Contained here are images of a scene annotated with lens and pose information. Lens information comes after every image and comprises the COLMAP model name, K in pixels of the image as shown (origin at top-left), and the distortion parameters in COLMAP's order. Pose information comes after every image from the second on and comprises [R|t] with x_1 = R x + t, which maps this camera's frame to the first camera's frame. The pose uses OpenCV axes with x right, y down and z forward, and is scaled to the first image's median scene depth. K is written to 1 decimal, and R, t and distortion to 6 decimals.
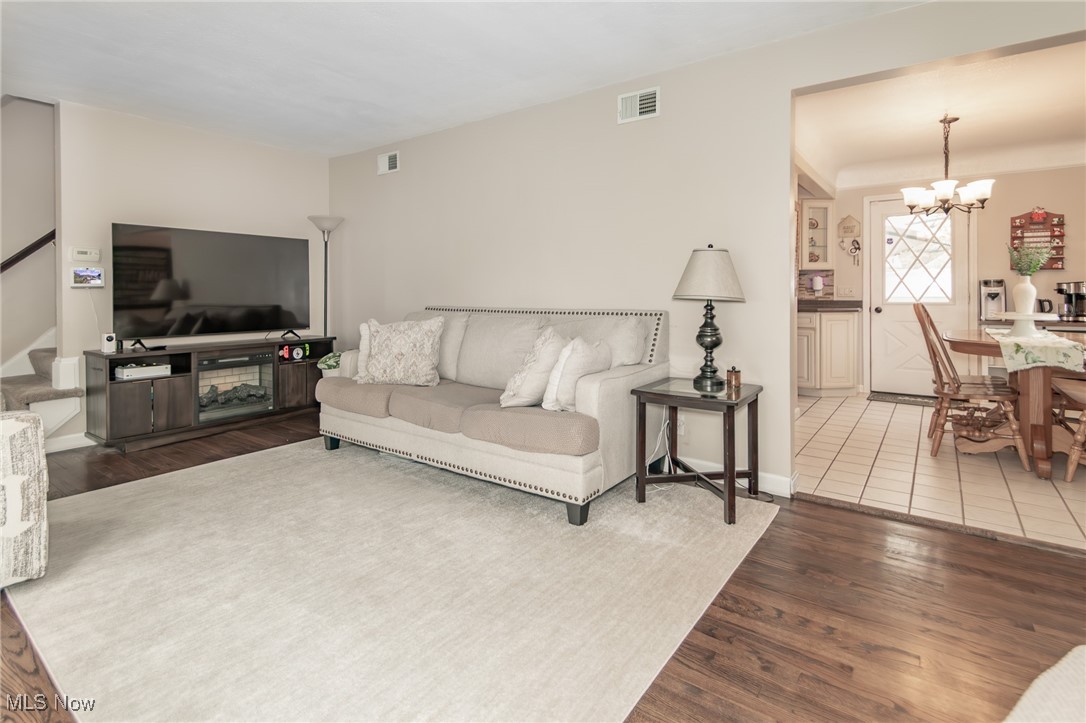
lens RADIAL K [[516.6, 0, 544.4], [0, 516.6, 296.9], [0, 0, 1]] dist [0.009767, -0.007854]
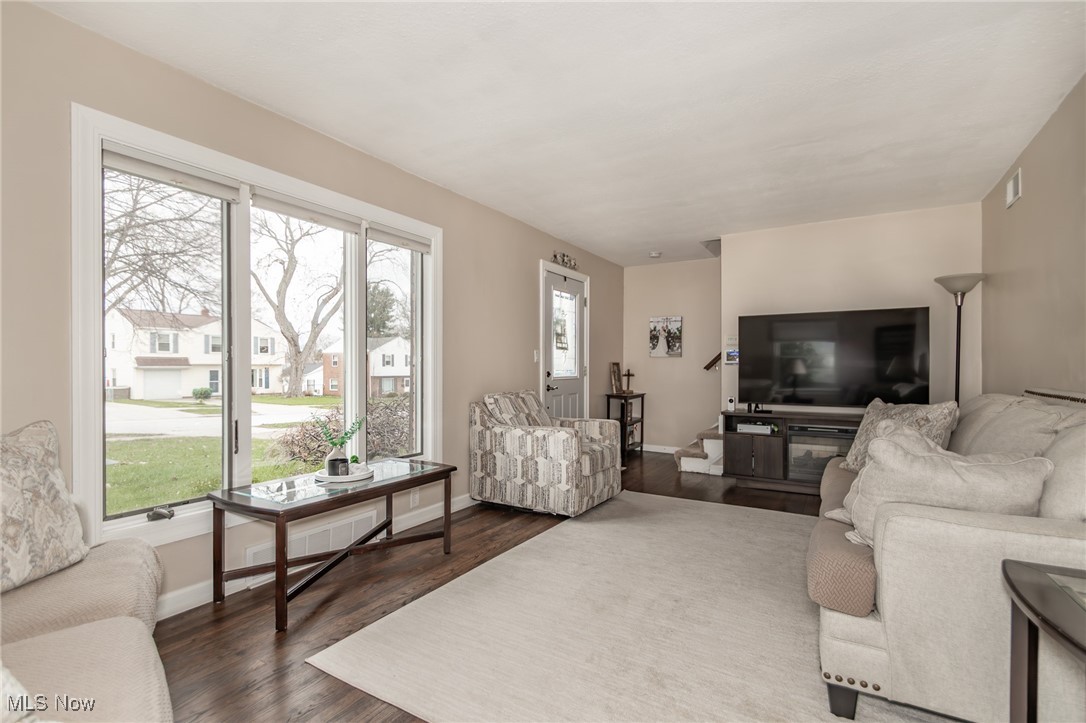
lens RADIAL K [[516.6, 0, 544.5], [0, 516.6, 368.9], [0, 0, 1]] dist [0.009767, -0.007854]
pose [[0.100008, 0.004466, -0.994977, 0.823669], [-0.008799, 0.999955, 0.003604, -0.006749], [0.994948, 0.008394, 0.100043, 0.647806]]
